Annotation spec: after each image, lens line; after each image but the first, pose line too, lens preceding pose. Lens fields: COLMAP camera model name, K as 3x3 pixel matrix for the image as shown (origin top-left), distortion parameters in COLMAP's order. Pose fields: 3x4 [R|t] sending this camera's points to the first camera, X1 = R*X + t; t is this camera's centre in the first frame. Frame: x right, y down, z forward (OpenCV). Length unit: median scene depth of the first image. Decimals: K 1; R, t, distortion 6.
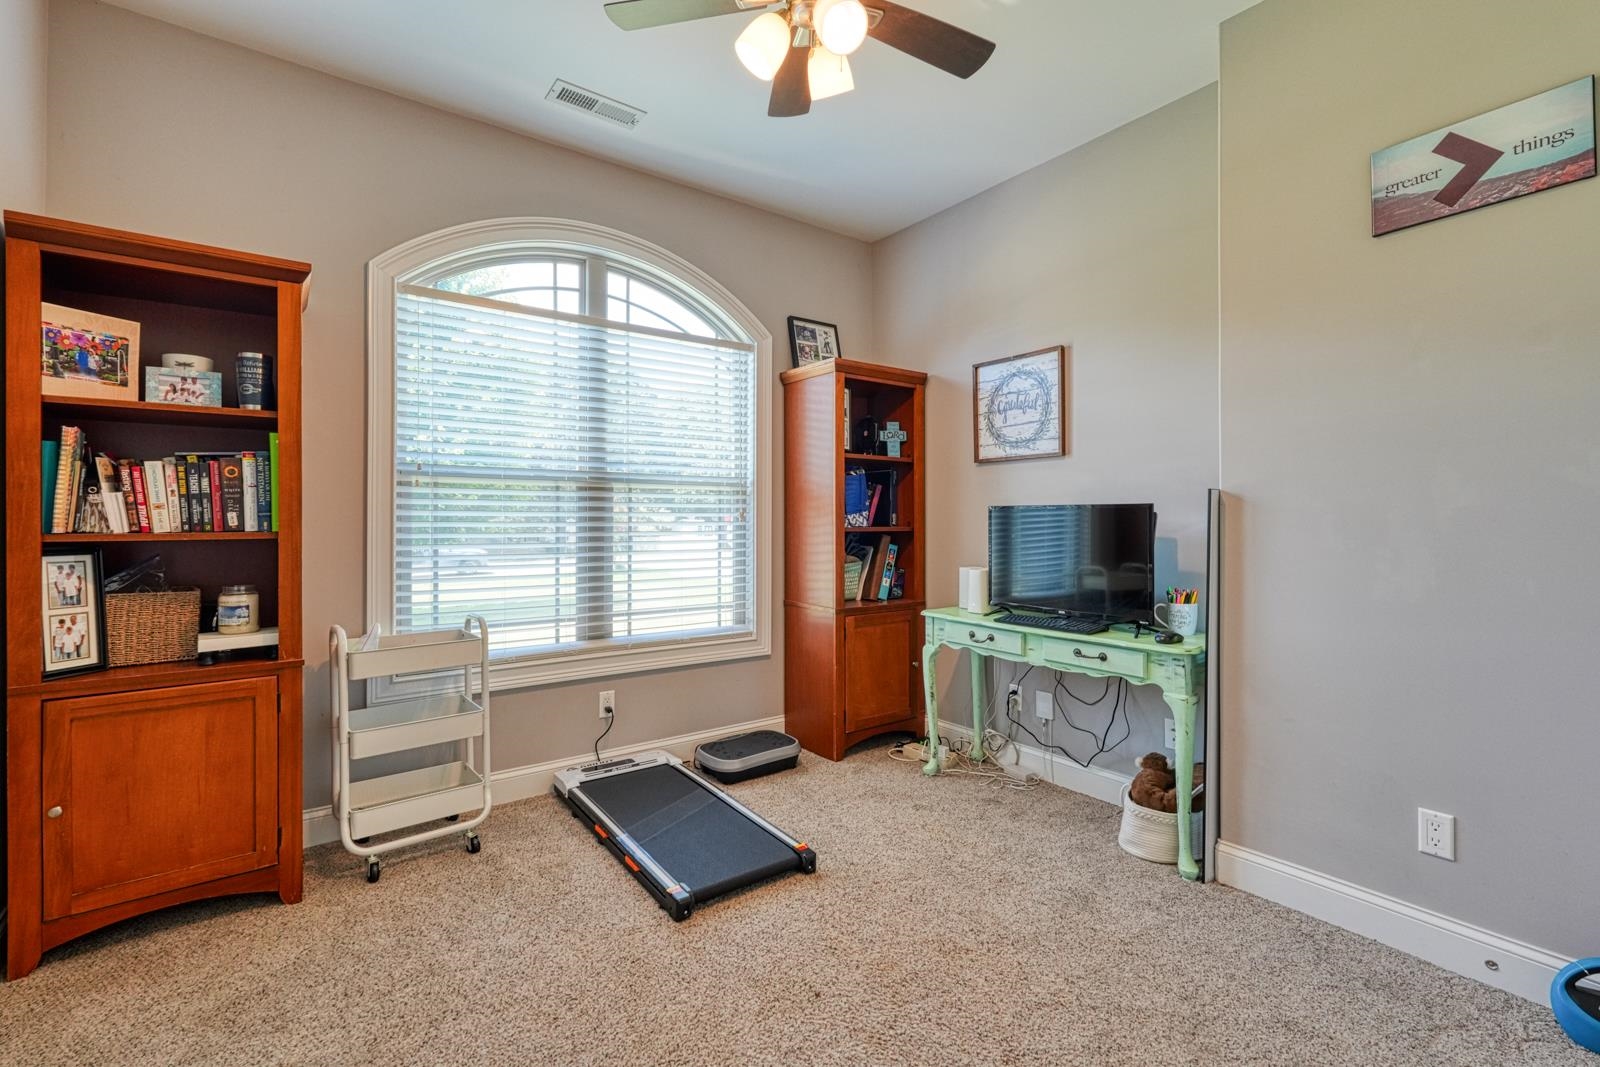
lens RADIAL K [[705.8, 0, 800.3], [0, 705.8, 520.9], [0, 0, 1]] dist [0.002296, 0.002135]
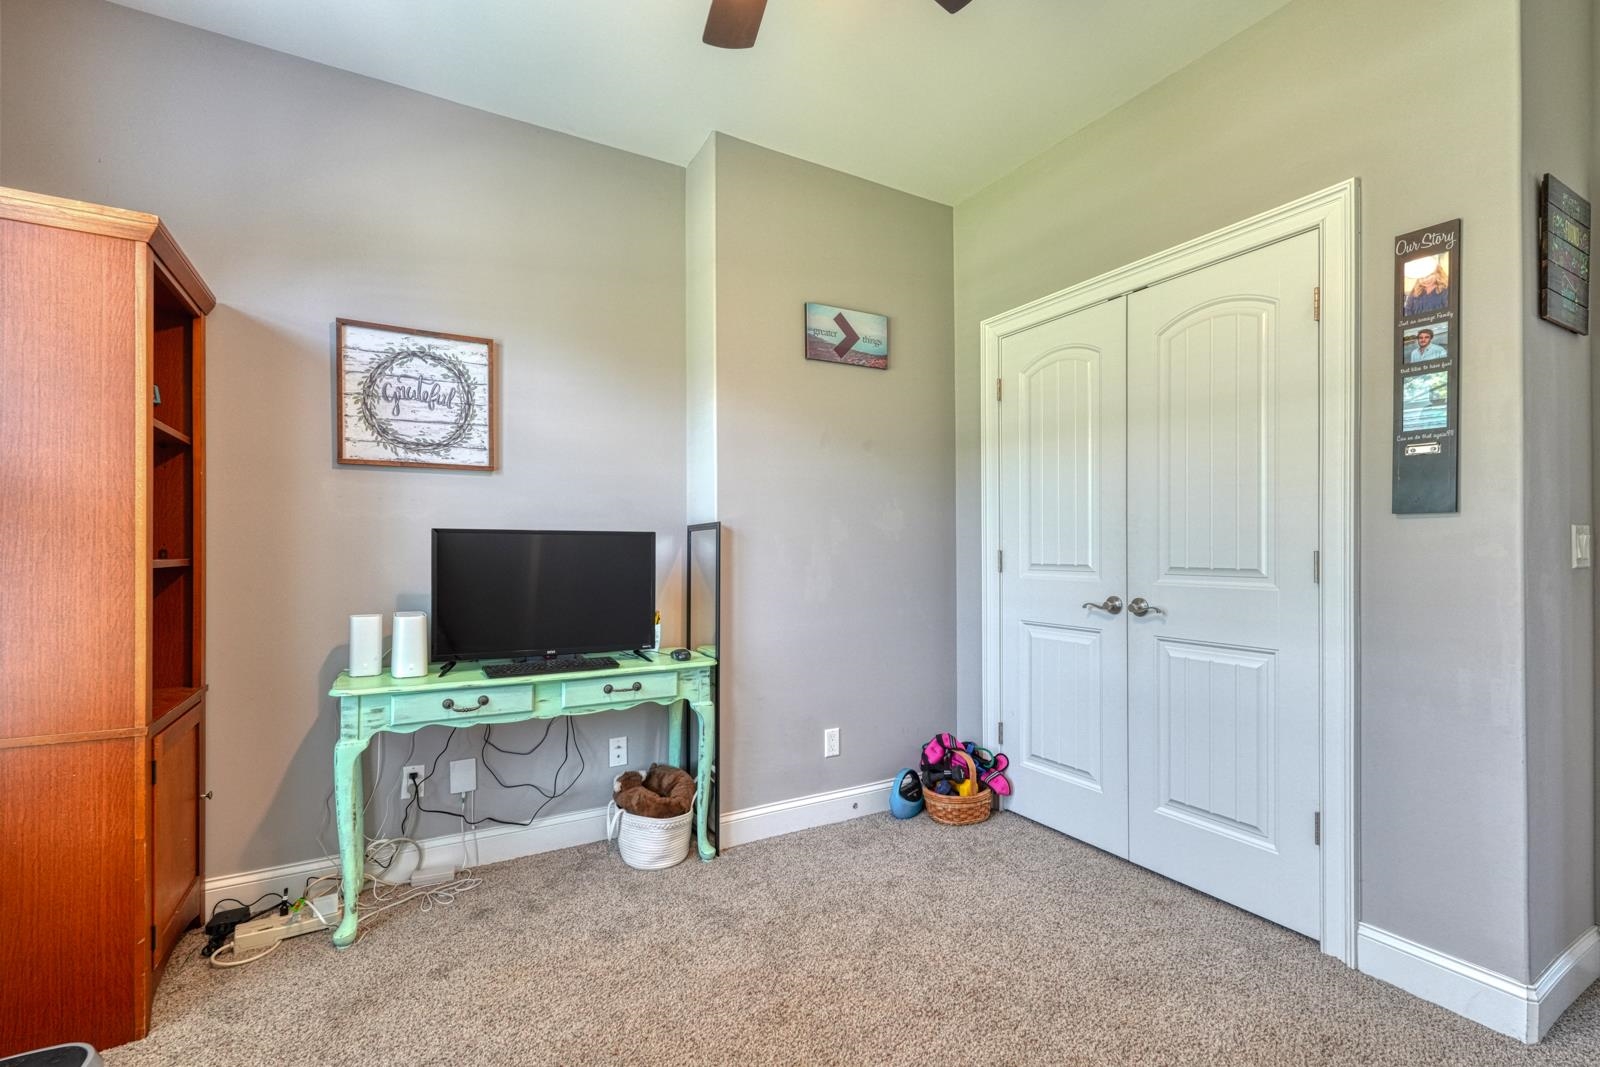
lens RADIAL K [[705.8, 0, 812.3], [0, 705.8, 549.4], [0, 0, 1]] dist [0.002296, 0.002135]
pose [[0.105559, -0.001220, 0.994412, -0.443137], [-0.001370, 0.999998, 0.001372, -0.000474], [-0.994412, -0.001507, 0.105557, 0.549427]]
